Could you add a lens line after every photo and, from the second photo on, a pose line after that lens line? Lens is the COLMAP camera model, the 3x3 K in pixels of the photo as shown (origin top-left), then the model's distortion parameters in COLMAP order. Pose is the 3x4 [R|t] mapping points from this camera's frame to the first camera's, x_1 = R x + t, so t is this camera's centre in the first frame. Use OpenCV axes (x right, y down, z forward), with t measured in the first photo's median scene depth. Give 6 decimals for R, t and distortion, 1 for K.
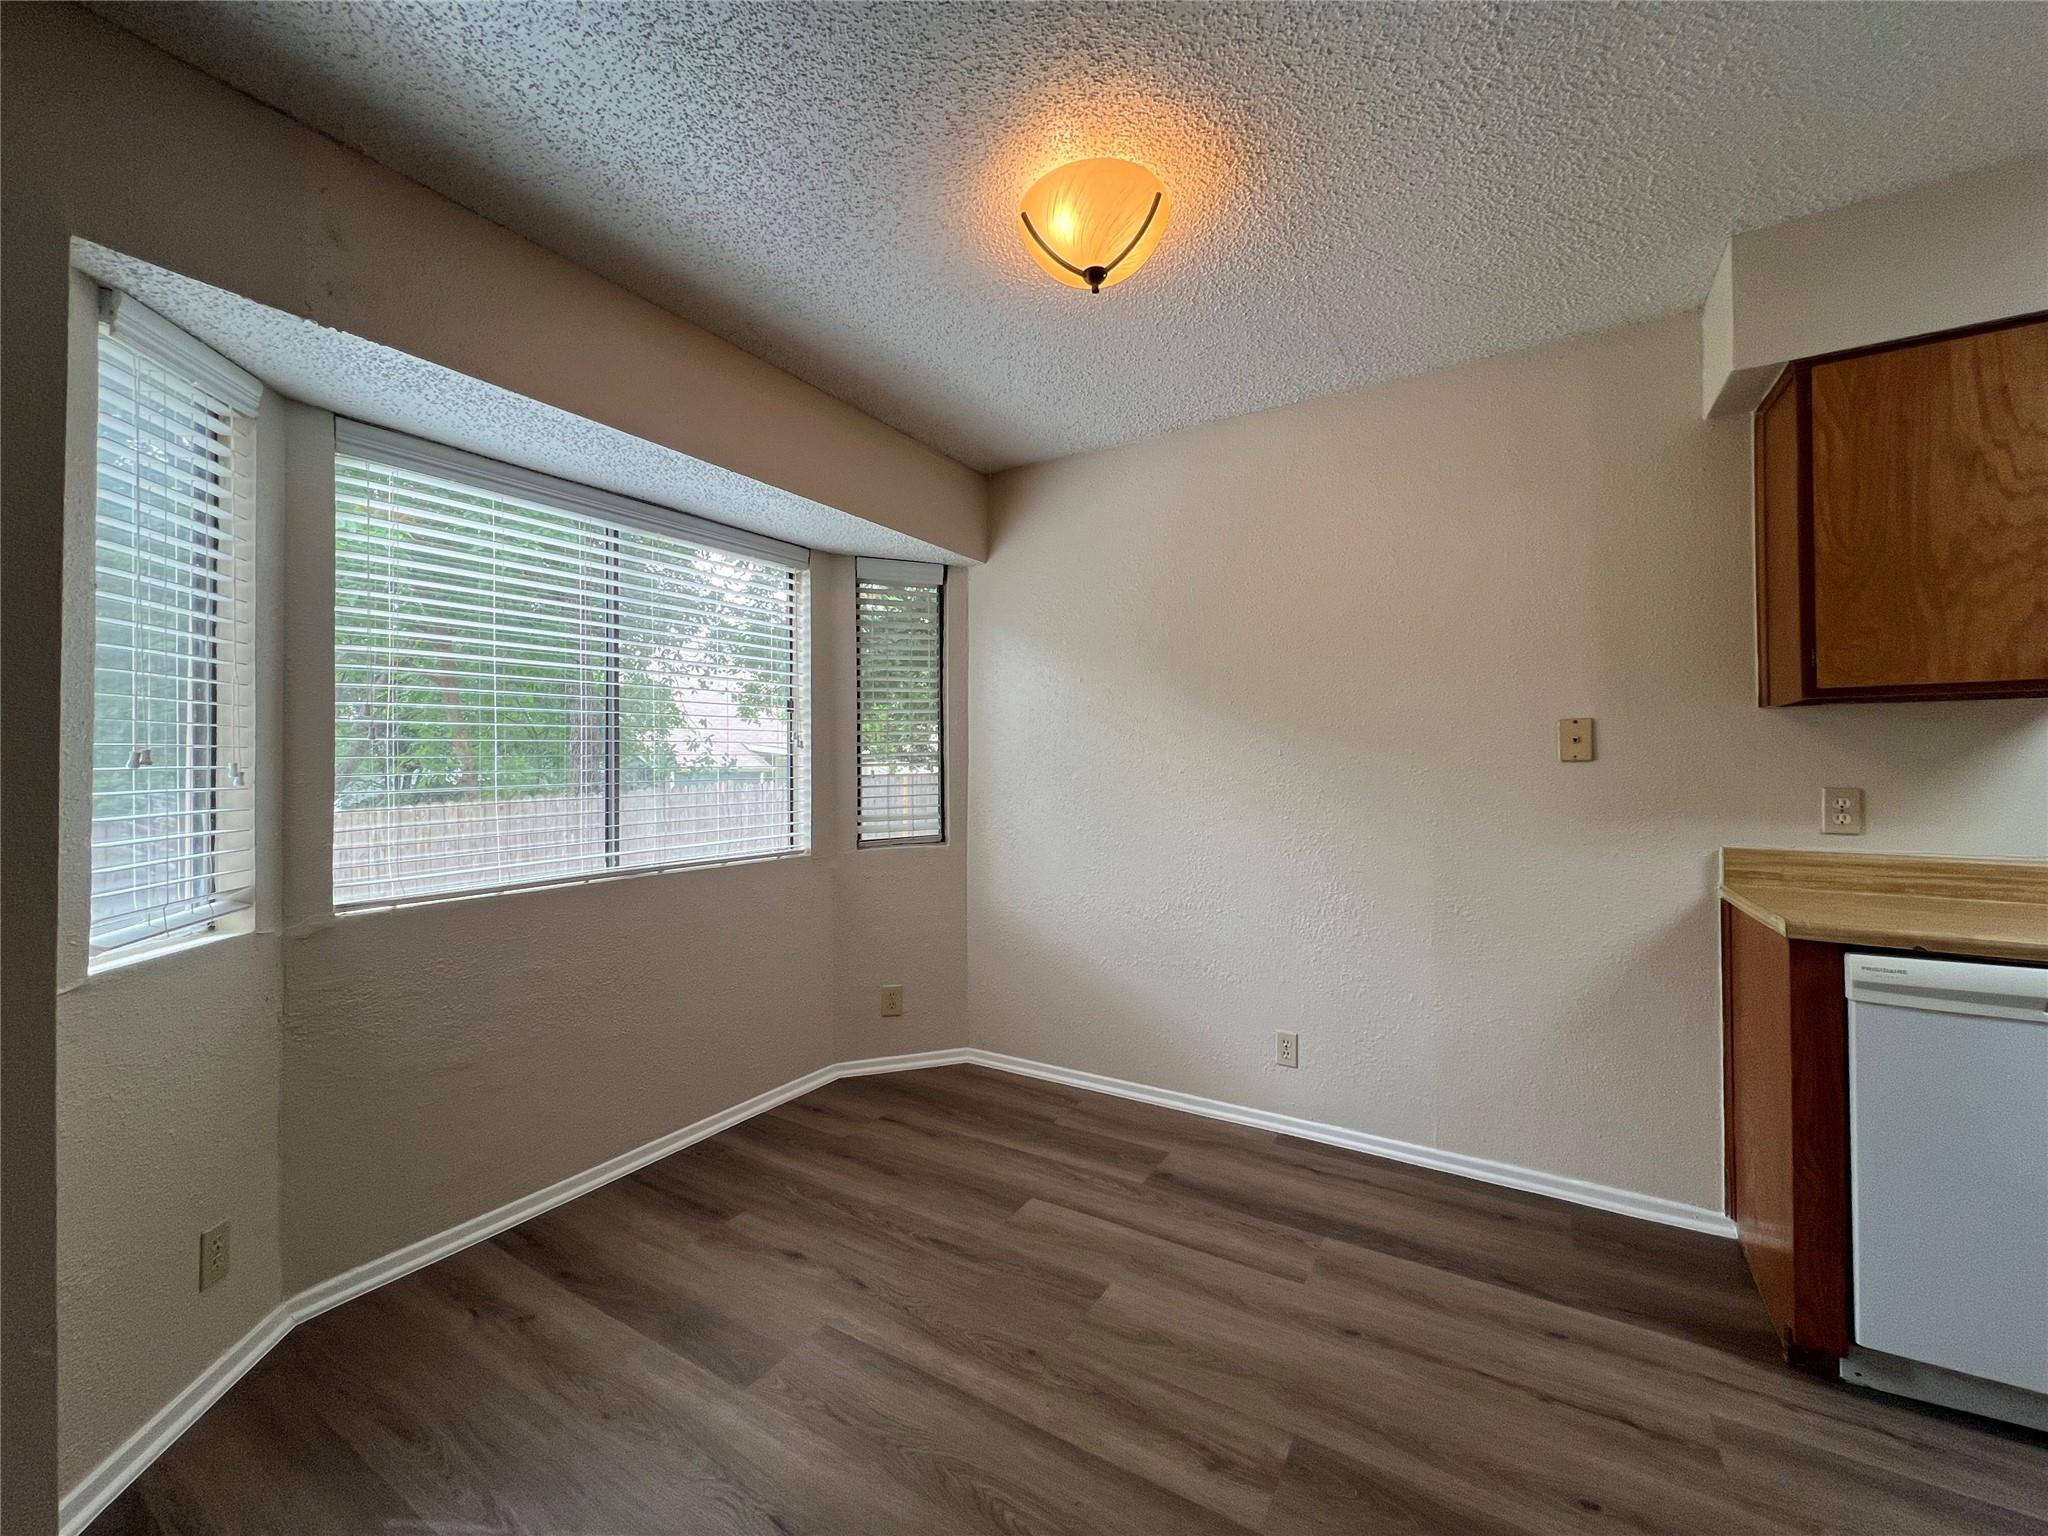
lens RADIAL K [[830.6, 0, 1018.1], [0, 830.6, 763.6], [0, 0, 1]] dist [0.000582, 0.000388]
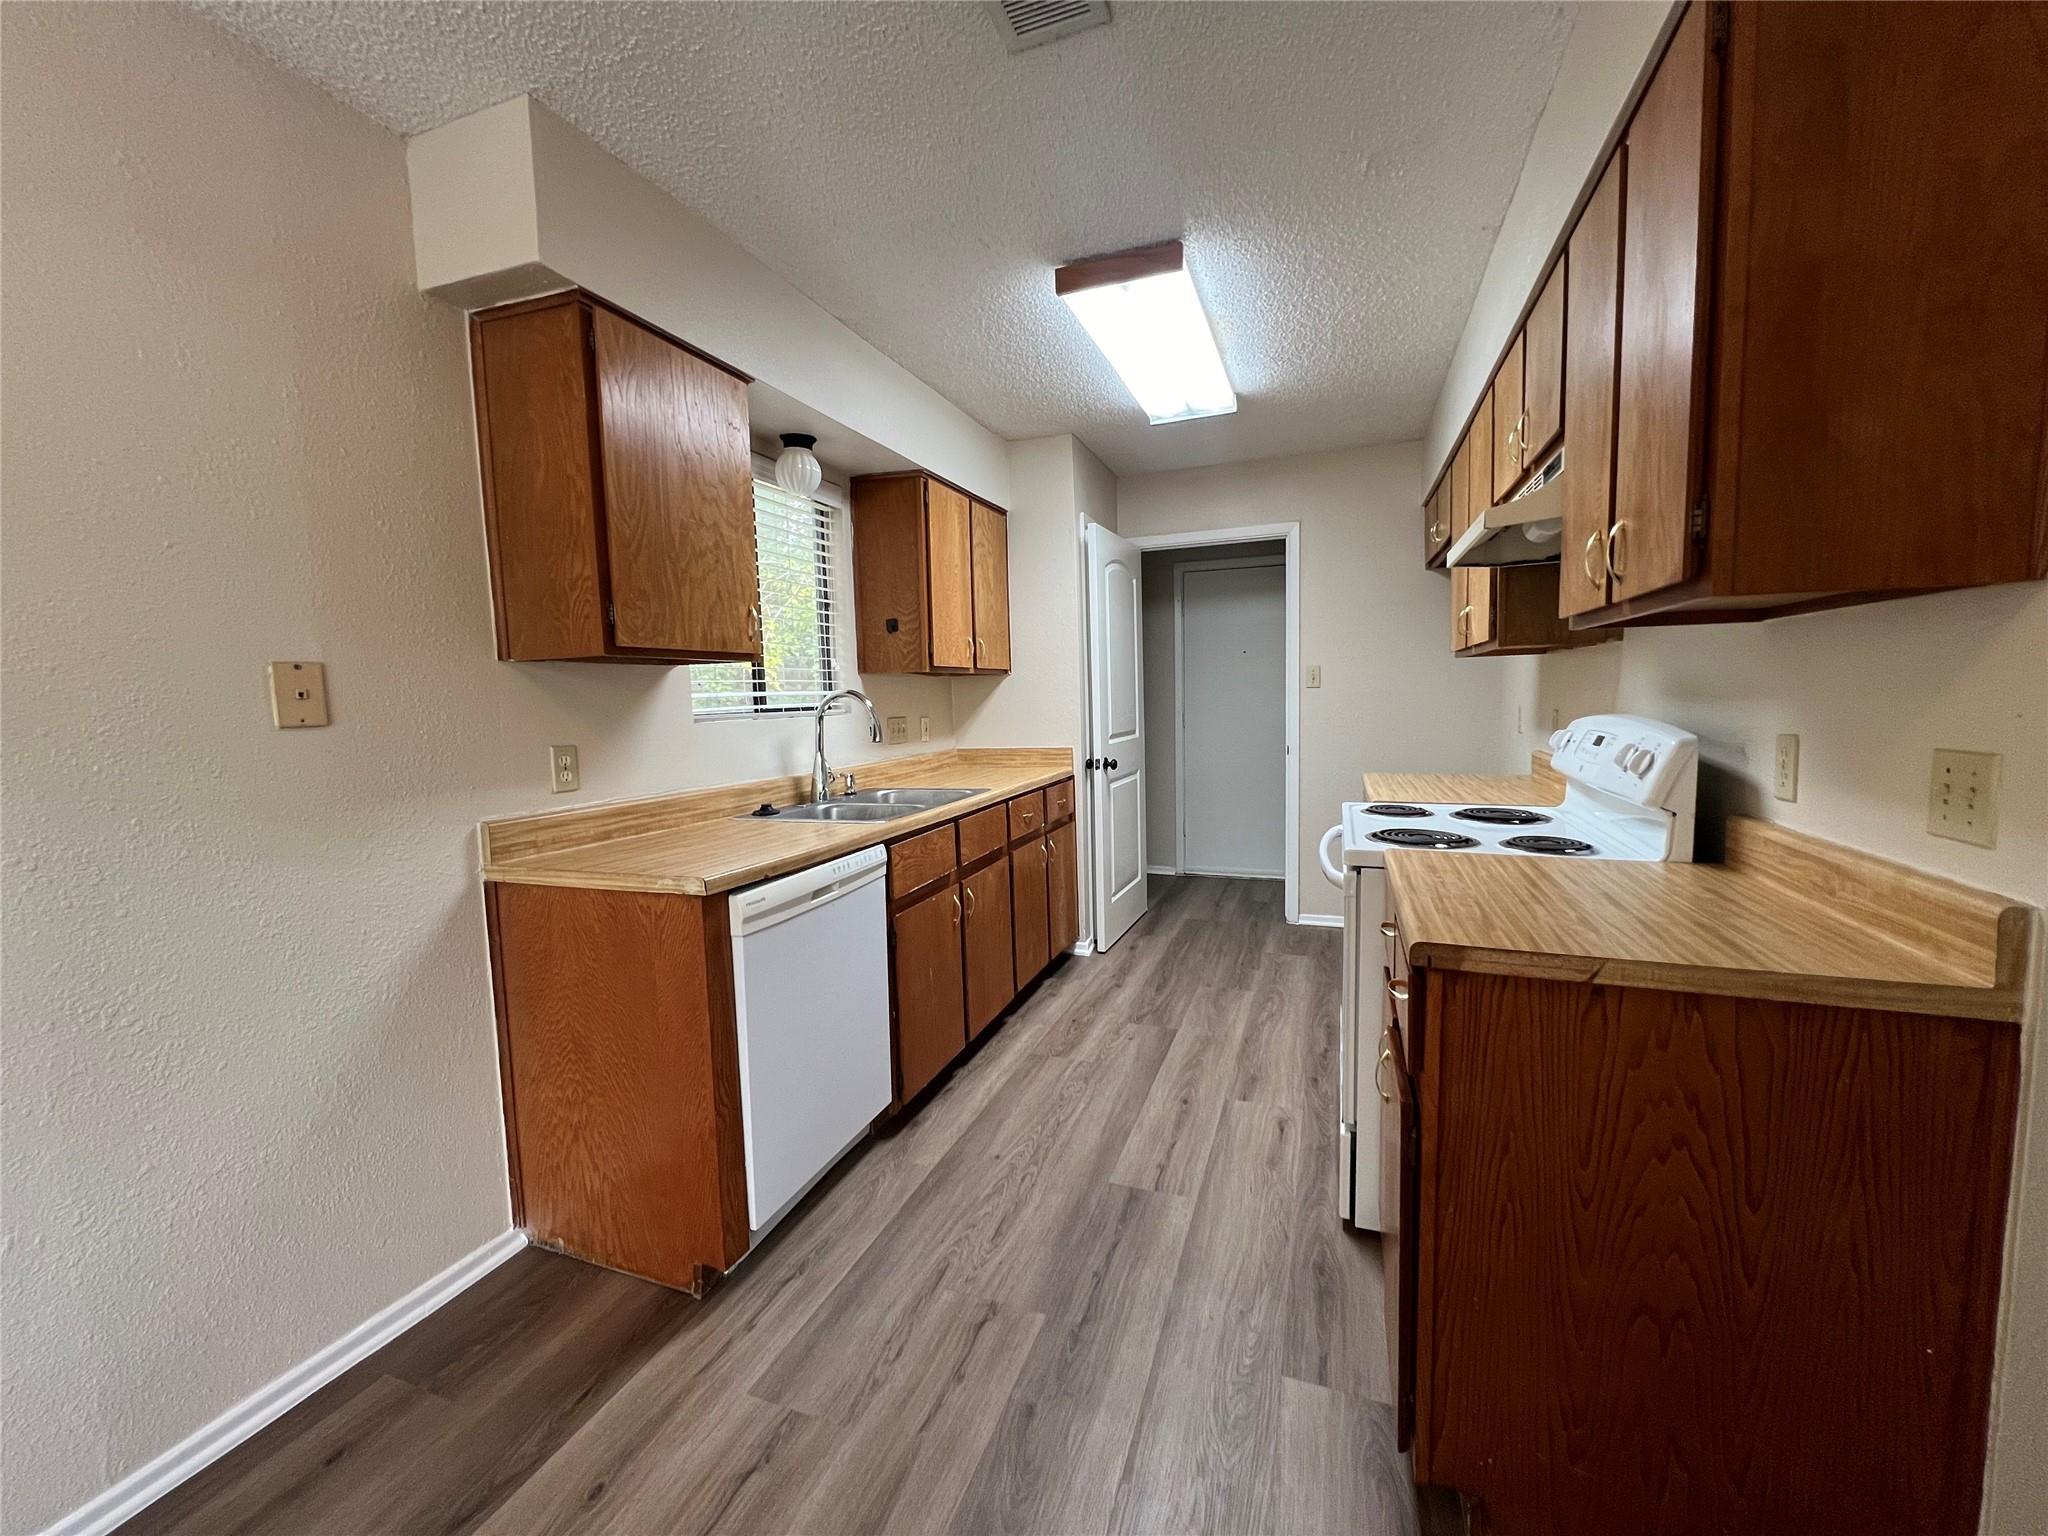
lens RADIAL K [[816.0, 0, 1021.9], [0, 816.0, 764.0], [0, 0, 1]] dist [-0.000424, 0.000202]
pose [[-0.195026, -0.074183, 0.977989, -0.086318], [0.019347, 0.996651, 0.079457, -0.016469], [-0.980607, 0.034418, -0.192937, 0.664640]]
